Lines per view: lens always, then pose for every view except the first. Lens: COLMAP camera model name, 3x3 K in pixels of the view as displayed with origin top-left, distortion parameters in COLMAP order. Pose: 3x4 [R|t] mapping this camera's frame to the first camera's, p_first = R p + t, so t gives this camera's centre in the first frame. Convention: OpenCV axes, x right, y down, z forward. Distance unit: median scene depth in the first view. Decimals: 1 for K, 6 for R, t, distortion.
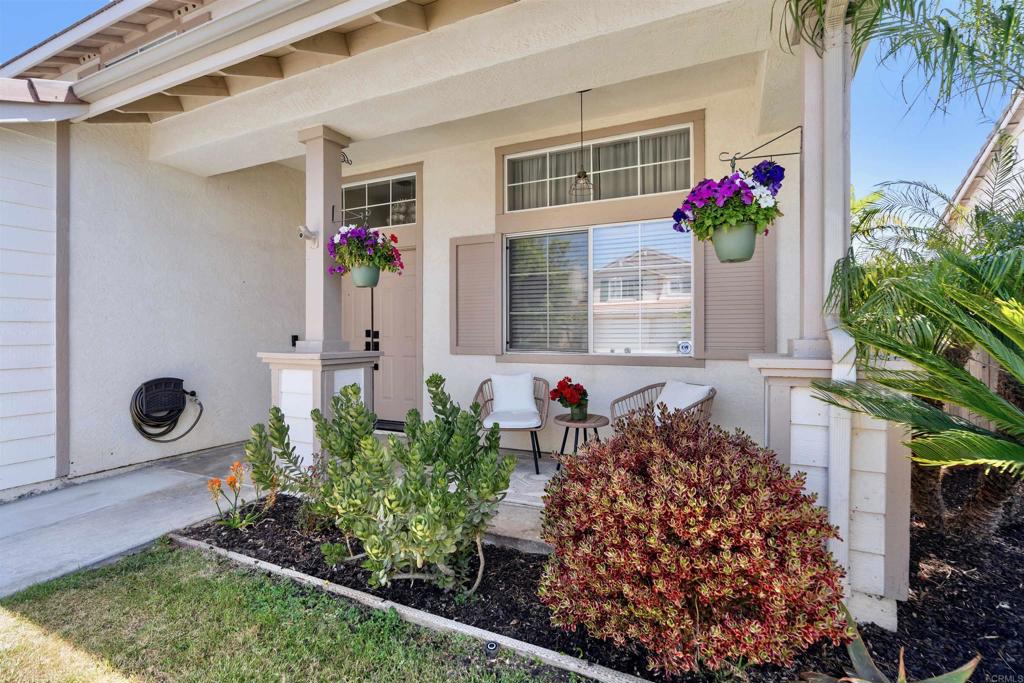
lens RADIAL K [[467.3, 0, 516.0], [0, 467.3, 336.7], [0, 0, 1]] dist [-0.007172, 0.000890]
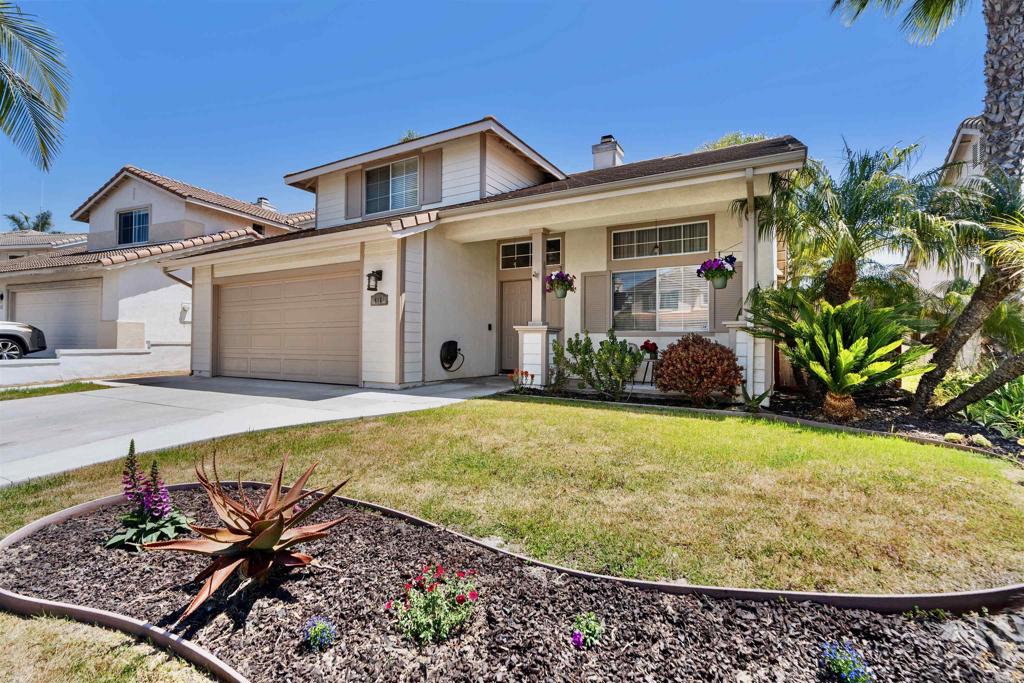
lens RADIAL K [[467.3, 0, 508.6], [0, 467.3, 342.4], [0, 0, 1]] dist [-0.007172, 0.000890]
pose [[0.996887, 0.007649, -0.078470, -0.379964], [-0.008734, 0.999871, -0.013504, 0.139821], [0.078356, 0.014147, 0.996825, -1.255699]]
